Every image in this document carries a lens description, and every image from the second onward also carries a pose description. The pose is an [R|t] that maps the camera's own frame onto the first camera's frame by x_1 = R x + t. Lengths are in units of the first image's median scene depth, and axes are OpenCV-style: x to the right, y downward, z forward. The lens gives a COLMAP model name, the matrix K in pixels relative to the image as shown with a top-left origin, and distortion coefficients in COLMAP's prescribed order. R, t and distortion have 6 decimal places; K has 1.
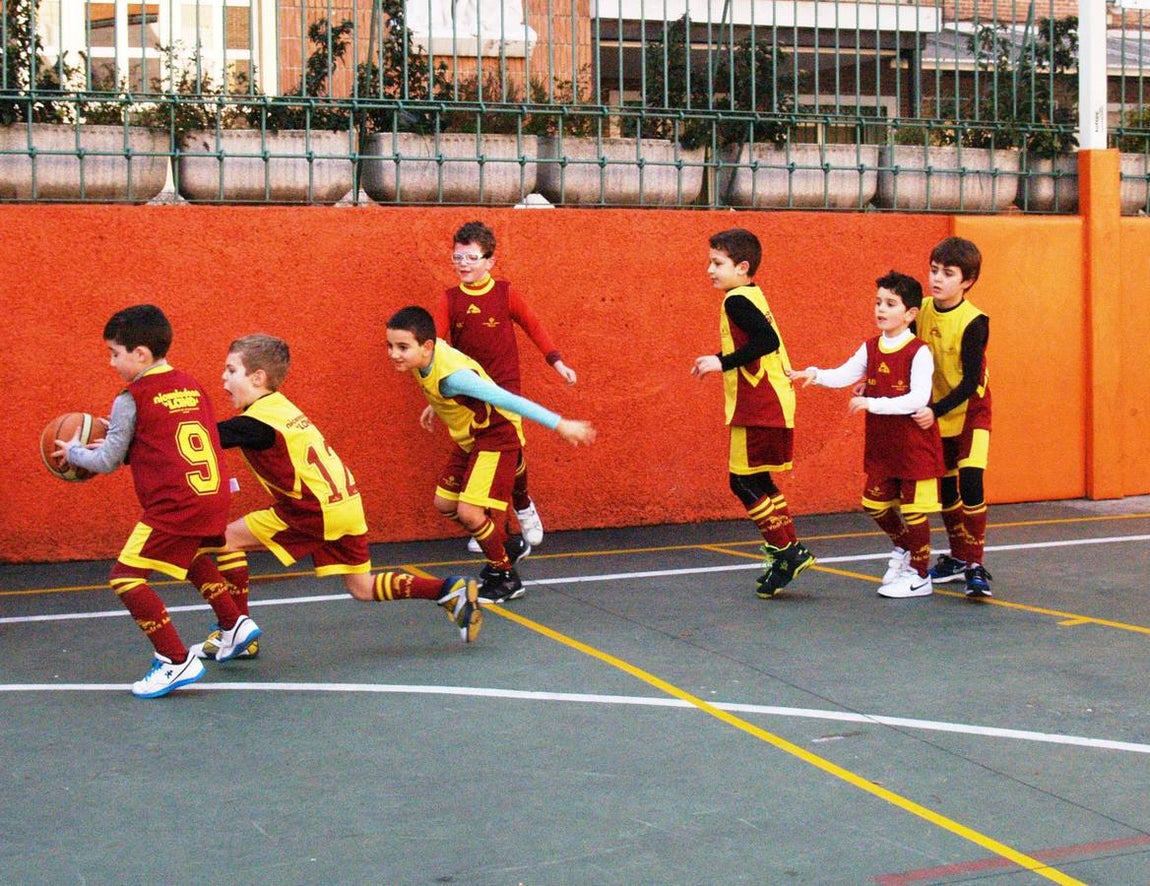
lens RADIAL K [[2015.3, 0, 560.3], [0, 2015.3, 410.0], [0, 0, 1]] dist [-0.140765, 0.084416]
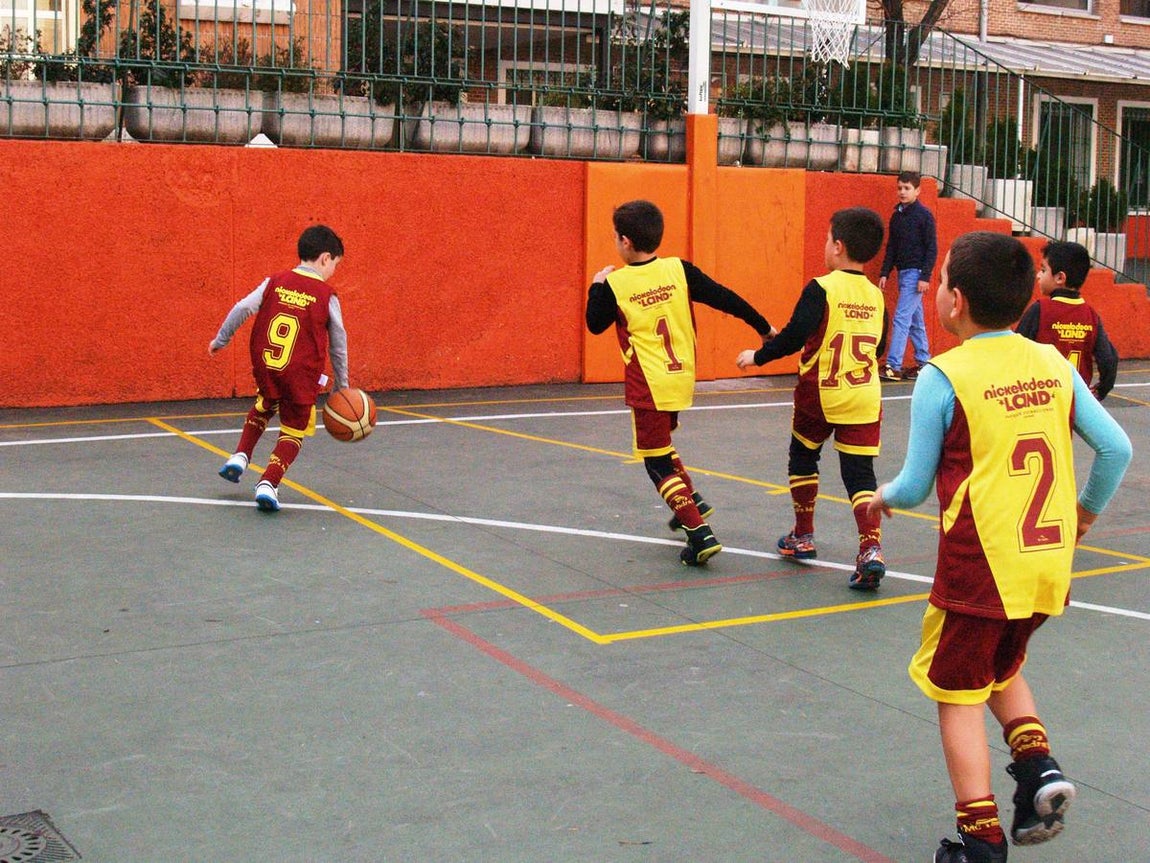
lens RADIAL K [[1690.2, 0, 575.0], [0, 1690.2, 431.5], [0, 0, 1]] dist [-0.133374, 0.065463]
pose [[0.991117, 0.011224, 0.132521, 0.044780], [-0.019810, 0.997776, 0.063651, 0.009106], [-0.131512, -0.065711, 0.989134, -0.101279]]
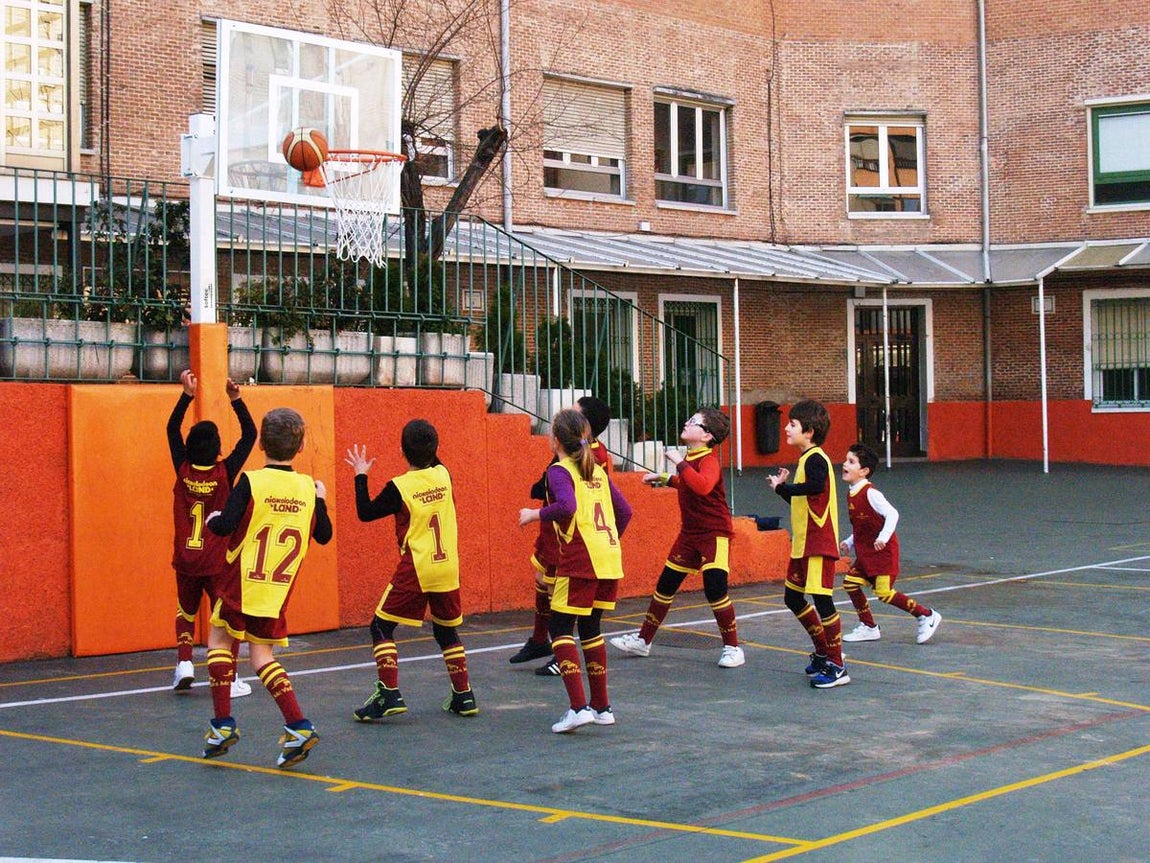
lens RADIAL K [[1949.4, 0, 575.0], [0, 1949.4, 431.5], [0, 0, 1]] dist [-0.135775, 0.120394]
pose [[0.918717, -0.000789, 0.394916, 0.036907], [0.027801, 0.997646, -0.062683, 0.000221], [-0.393937, 0.068567, 0.916576, -0.049466]]
